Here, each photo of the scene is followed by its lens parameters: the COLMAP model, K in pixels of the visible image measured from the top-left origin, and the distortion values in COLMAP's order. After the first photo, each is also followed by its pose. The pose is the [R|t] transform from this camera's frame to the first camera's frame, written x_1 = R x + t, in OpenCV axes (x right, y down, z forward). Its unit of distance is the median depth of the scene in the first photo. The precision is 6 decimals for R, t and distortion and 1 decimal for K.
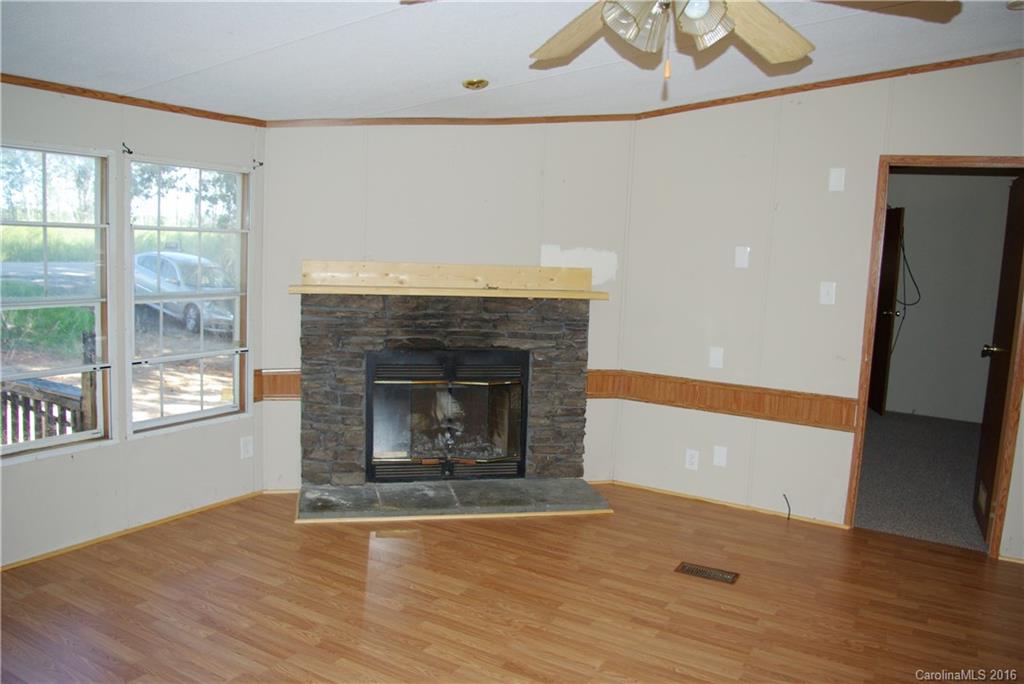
lens RADIAL K [[807.1, 0, 521.6], [0, 807.1, 343.9], [0, 0, 1]] dist [-0.097398, 0.047549]
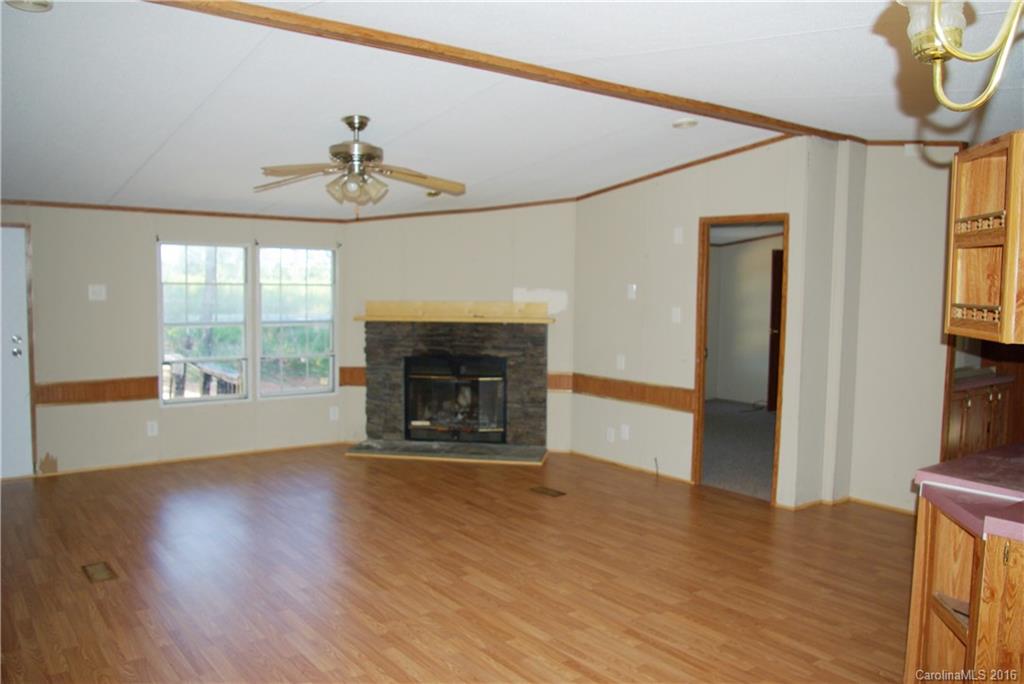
lens RADIAL K [[807.1, 0, 520.9], [0, 807.1, 338.5], [0, 0, 1]] dist [-0.097398, 0.047549]
pose [[0.927984, -0.006549, -0.372562, 0.627458], [-0.019274, 0.997663, -0.065547, 0.073788], [0.372121, 0.068007, 0.925689, -0.409107]]
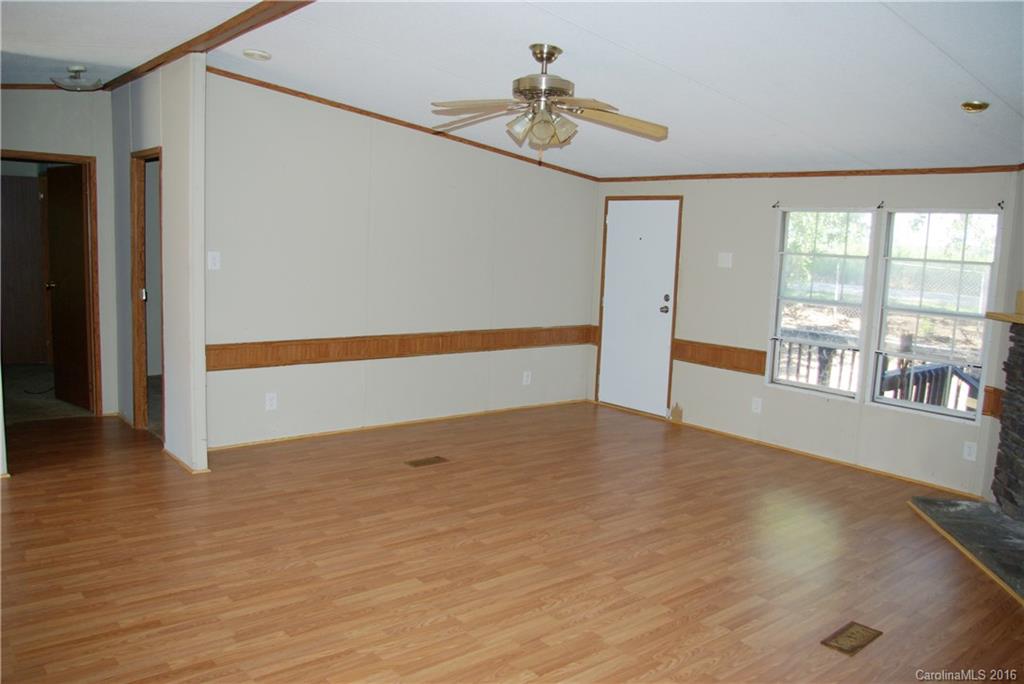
lens RADIAL K [[807.1, 0, 511.0], [0, 807.1, 340.6], [0, 0, 1]] dist [-0.097398, 0.047549]
pose [[-0.337906, 0.057060, -0.939449, 0.901703], [-0.173491, 0.977280, 0.121760, -0.047037], [0.925052, 0.204129, -0.320329, 0.700581]]
